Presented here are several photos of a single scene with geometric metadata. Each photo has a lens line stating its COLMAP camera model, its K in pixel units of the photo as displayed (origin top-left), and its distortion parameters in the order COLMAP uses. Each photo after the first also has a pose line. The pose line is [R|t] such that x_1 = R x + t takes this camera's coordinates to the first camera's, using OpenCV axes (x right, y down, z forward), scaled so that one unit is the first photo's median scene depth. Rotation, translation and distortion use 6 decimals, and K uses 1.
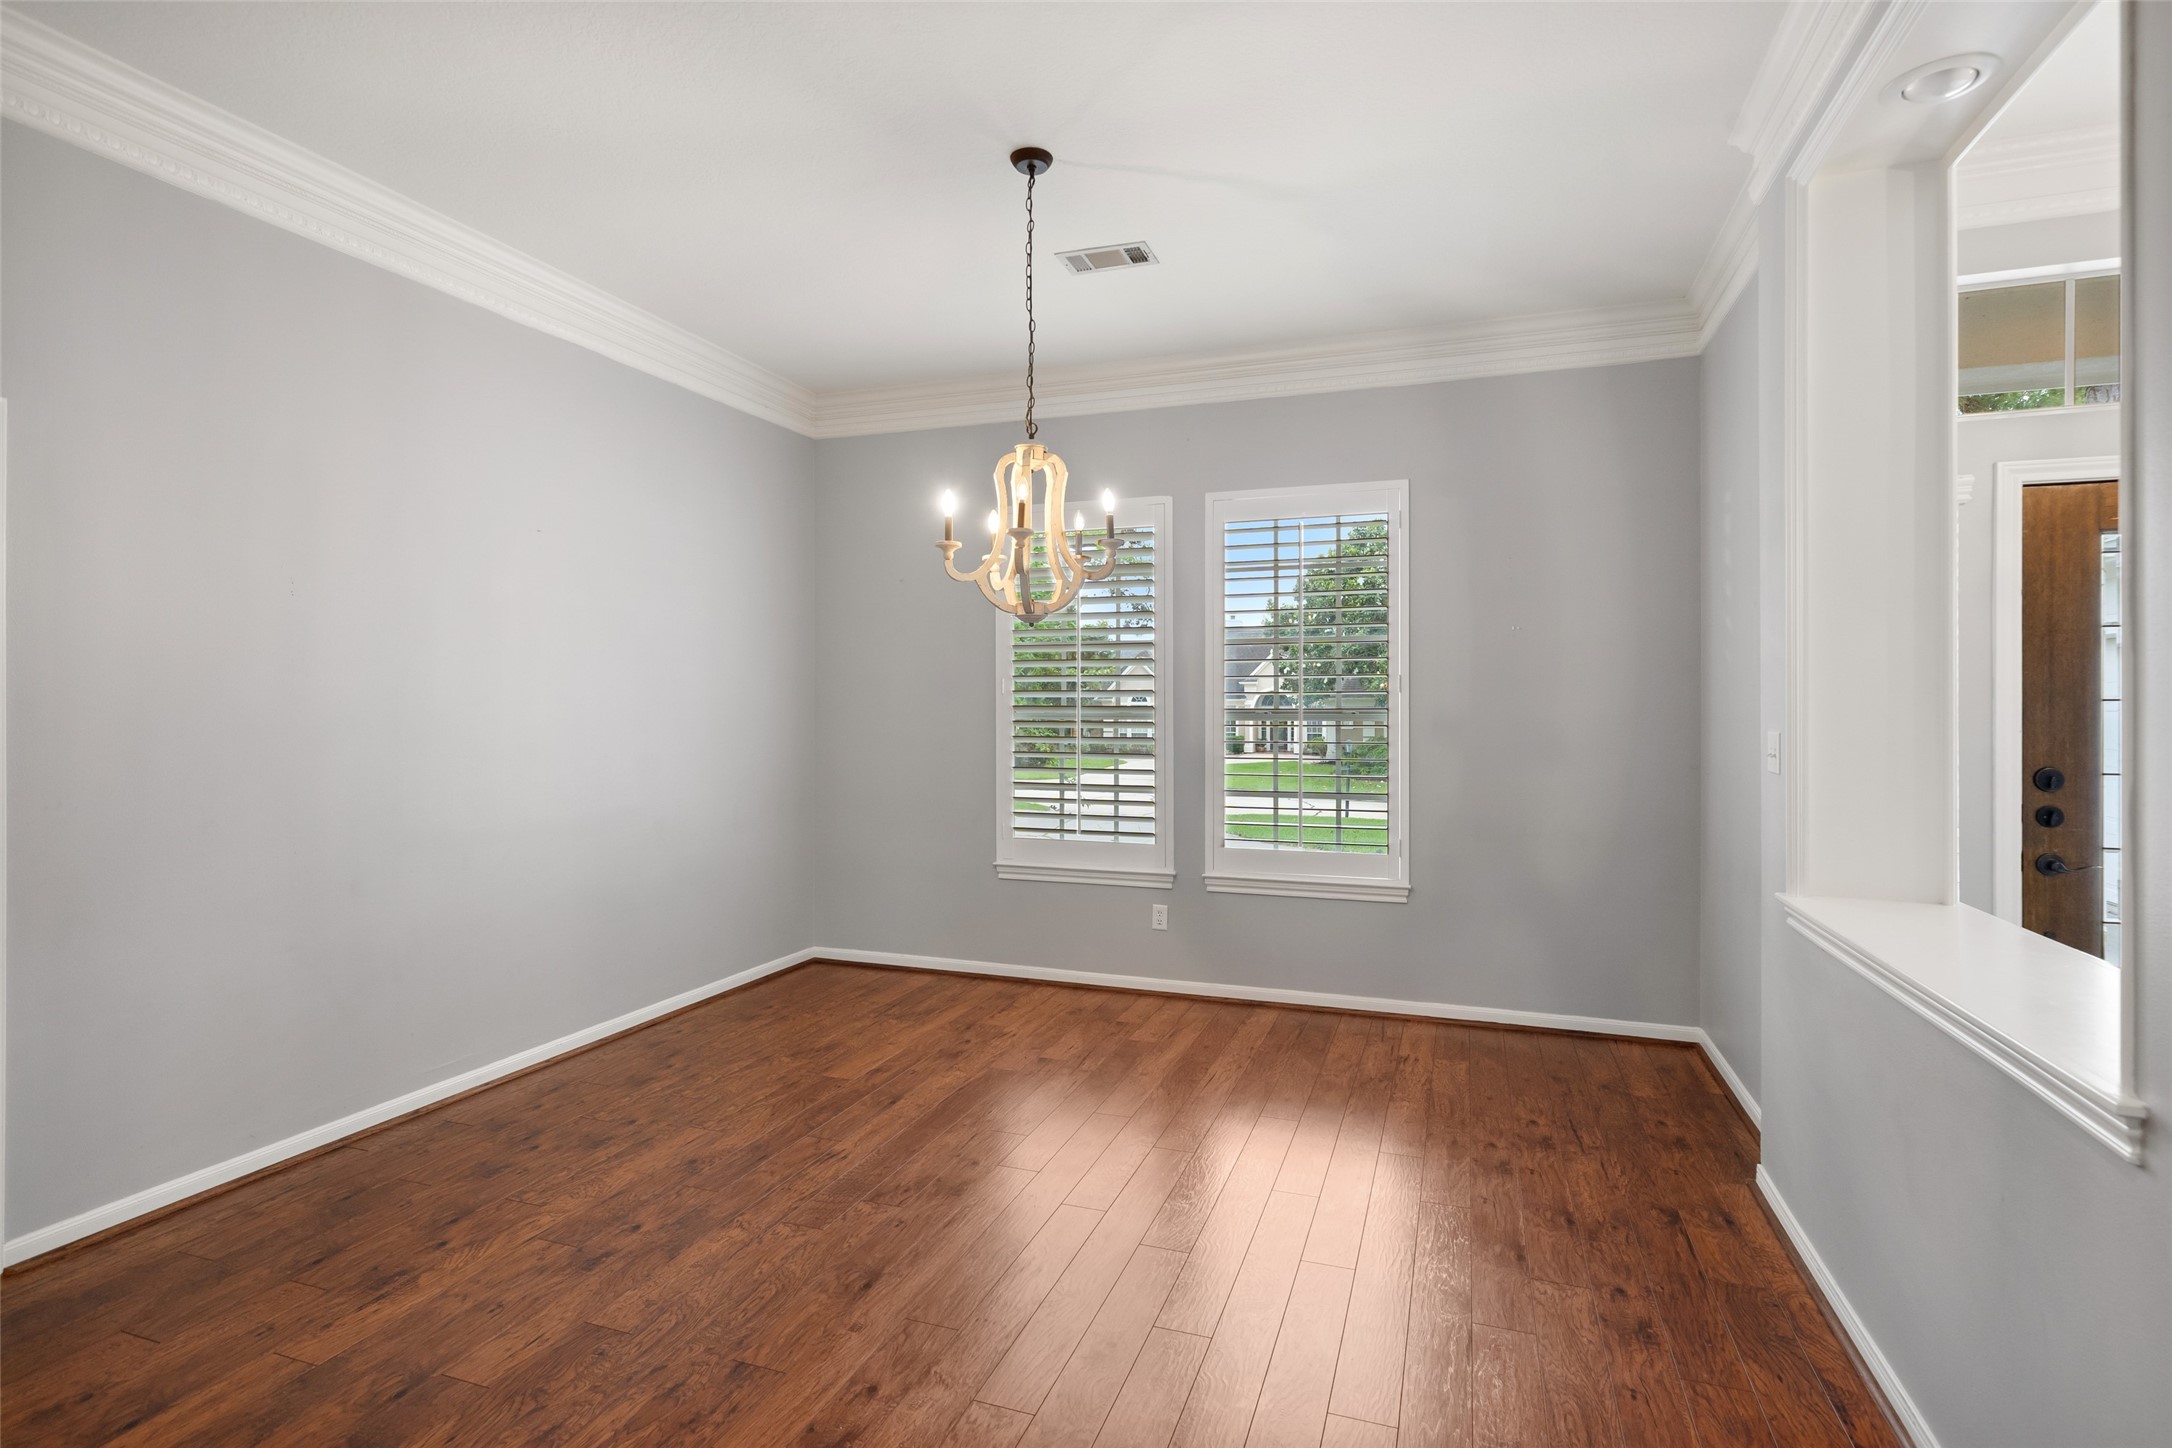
lens RADIAL K [[1053.7, 0, 1096.8], [0, 1053.7, 701.0], [0, 0, 1]] dist [0.000883, 0.001057]
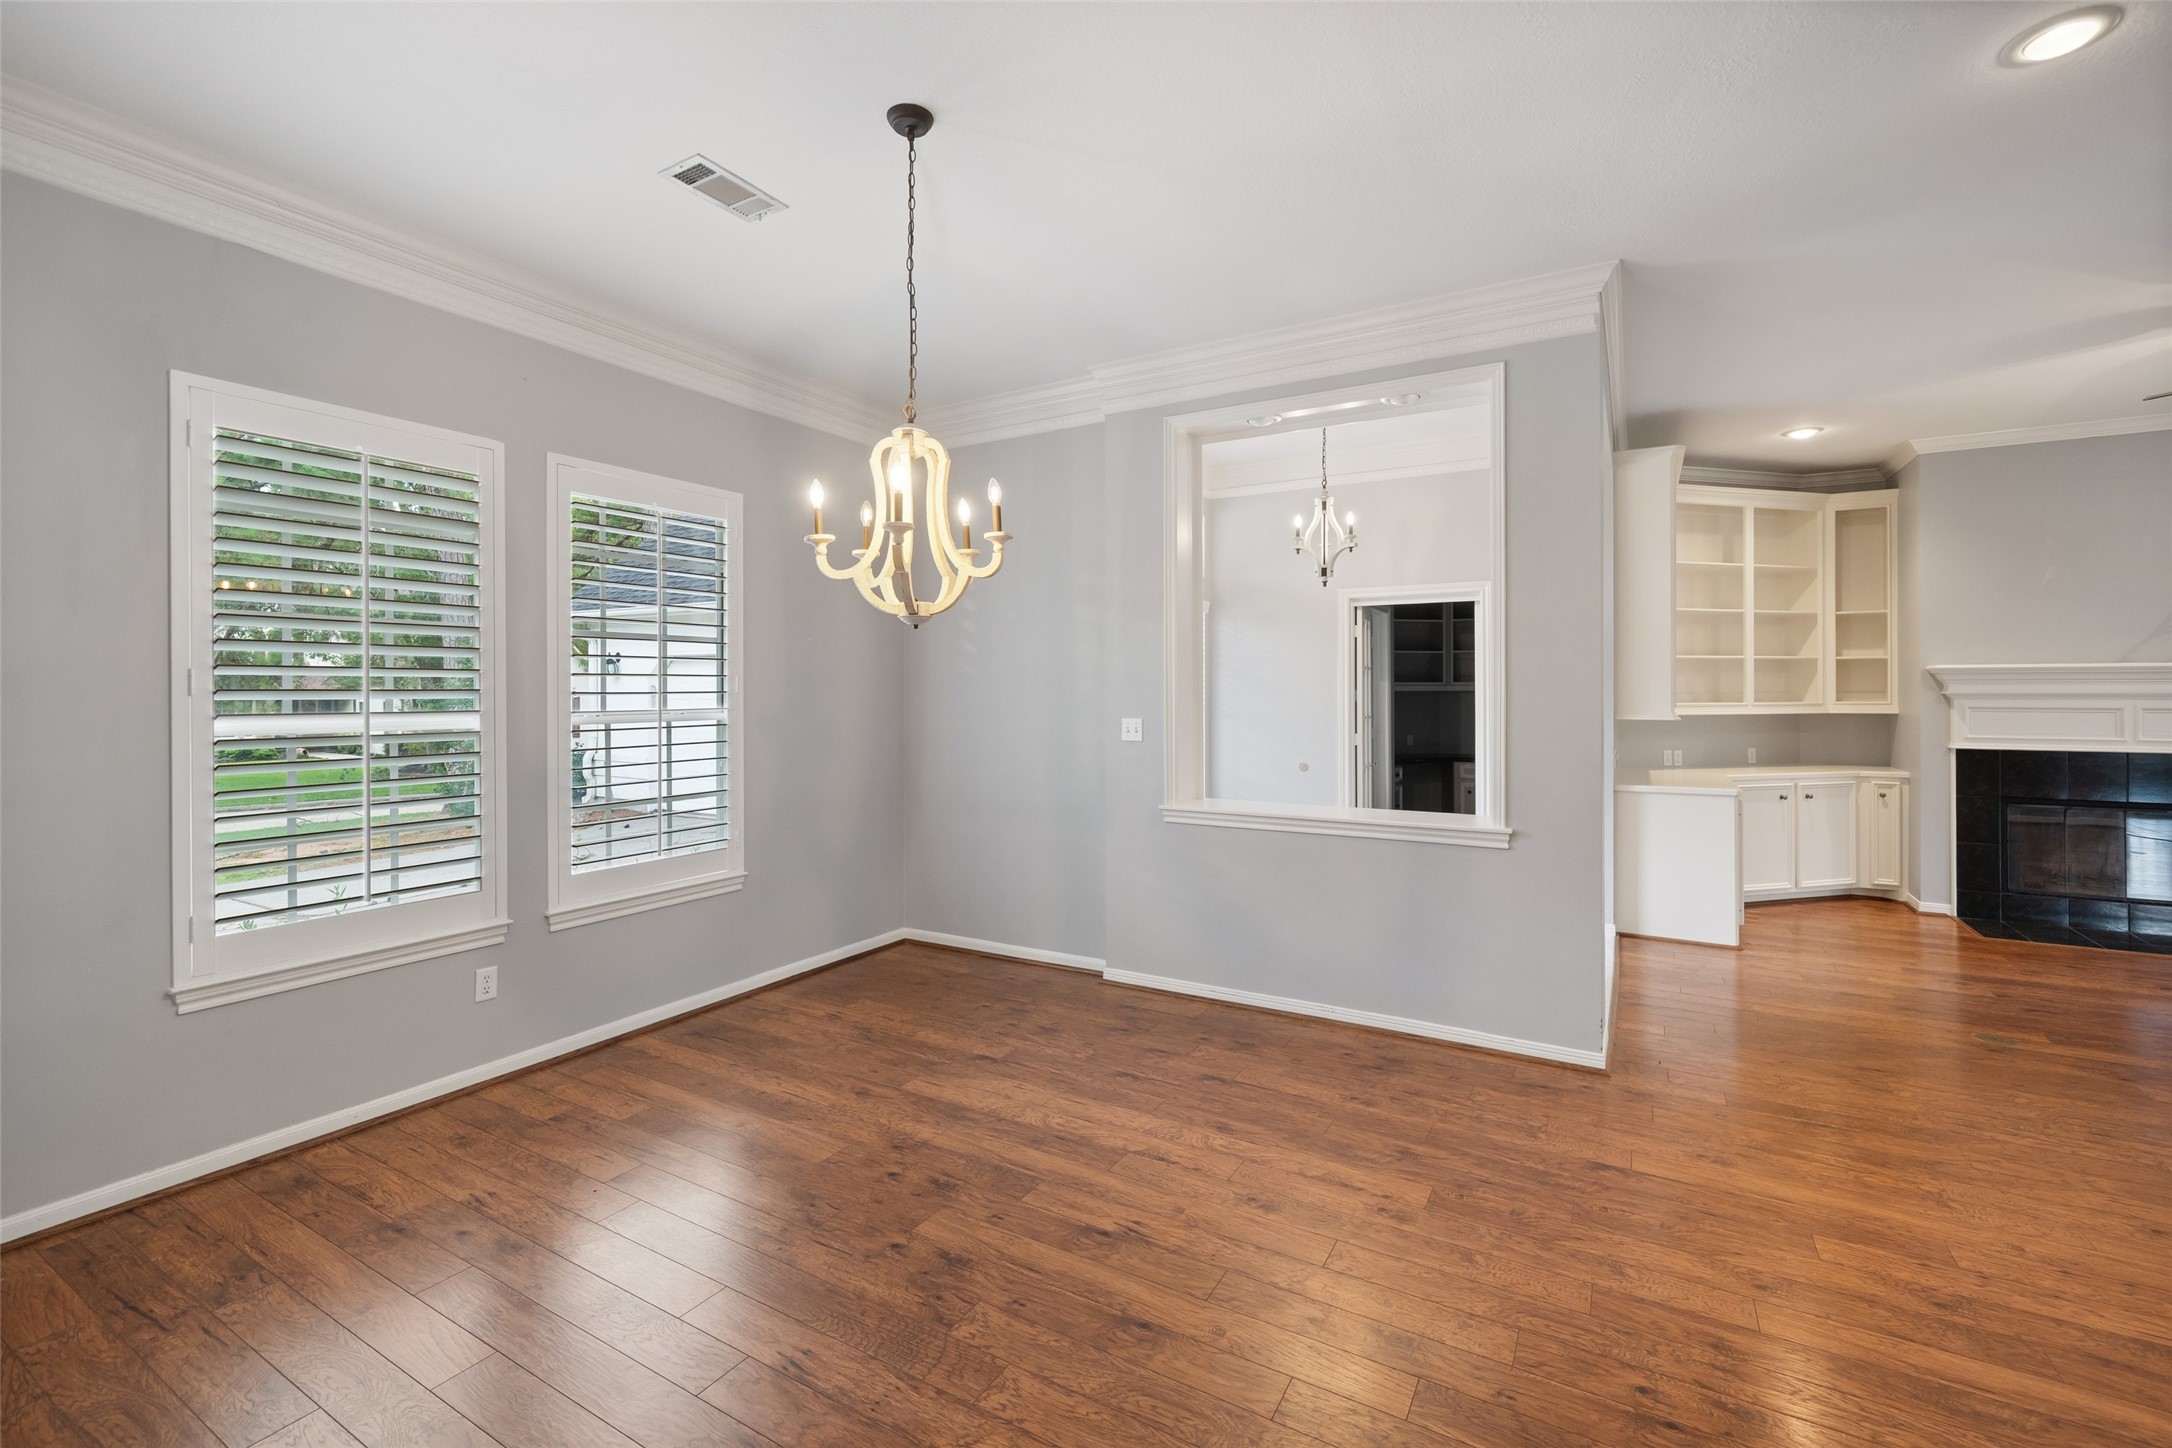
lens RADIAL K [[917.0, 0, 1091.2], [0, 917.0, 696.2], [0, 0, 1]] dist [-0.003993, -0.001144]
pose [[0.195509, -0.005197, 0.980688, -0.678856], [-0.001293, 0.999984, 0.005557, -0.012944], [-0.980701, -0.002355, 0.195499, 0.580714]]
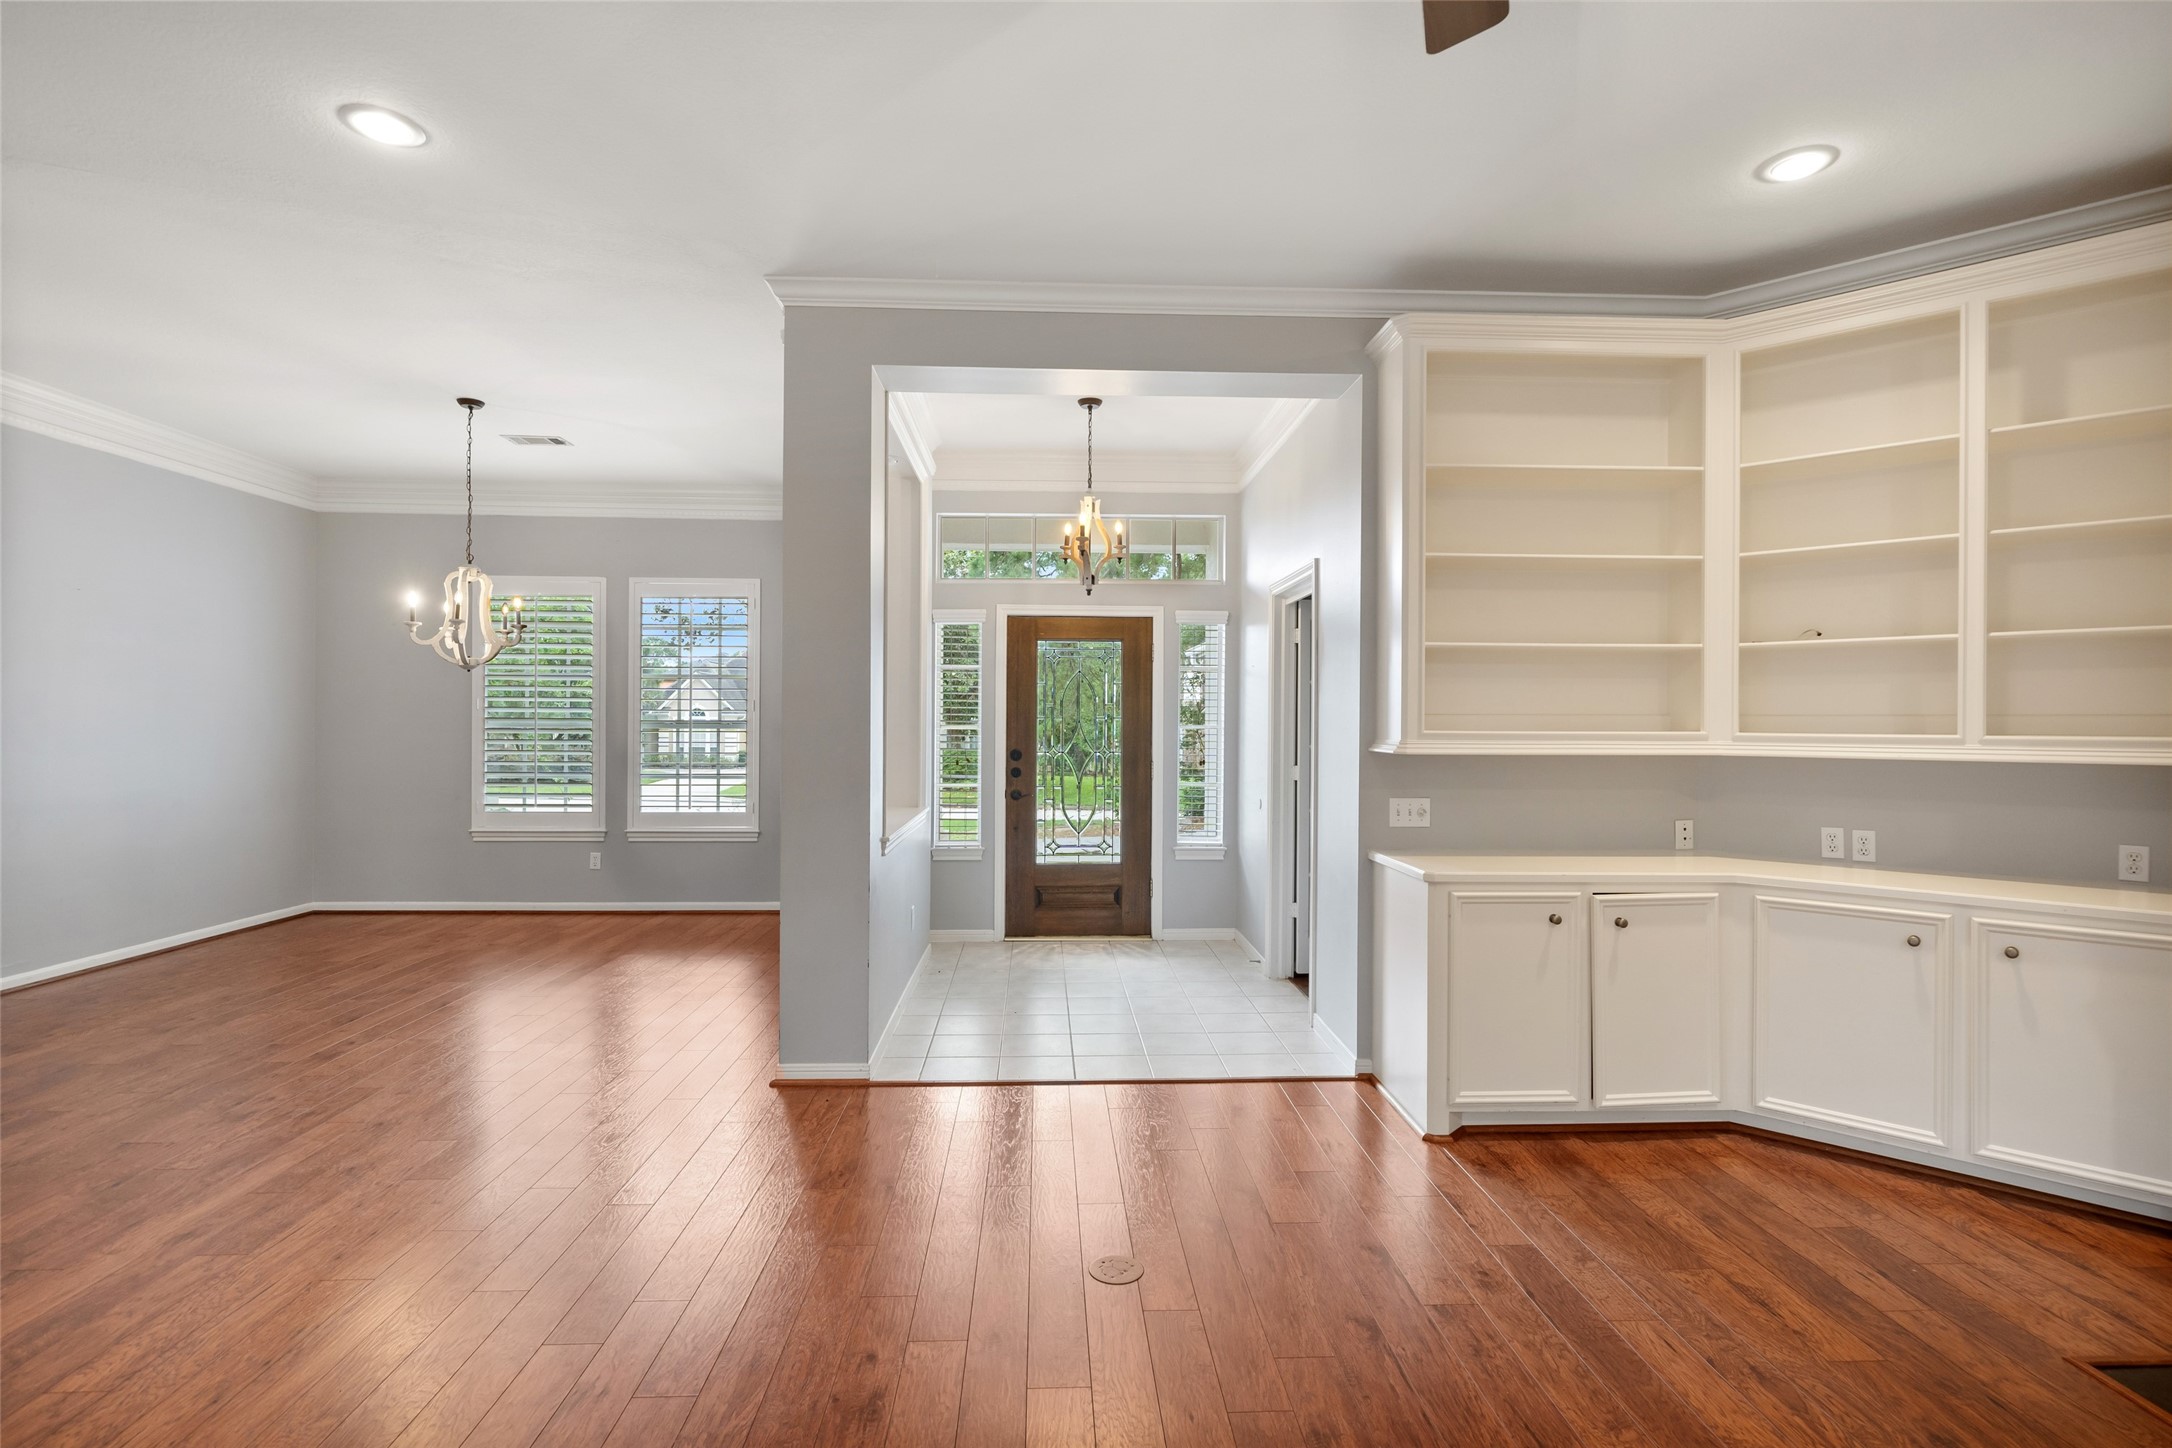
lens RADIAL K [[1053.7, 0, 1088.7], [0, 1053.7, 718.1], [0, 0, 1]] dist [0.000883, 0.001057]
pose [[0.929003, 0.006390, 0.370017, 0.206104], [-0.007411, 0.999972, 0.001338, -0.003036], [-0.369998, -0.003985, 0.929024, -0.838389]]
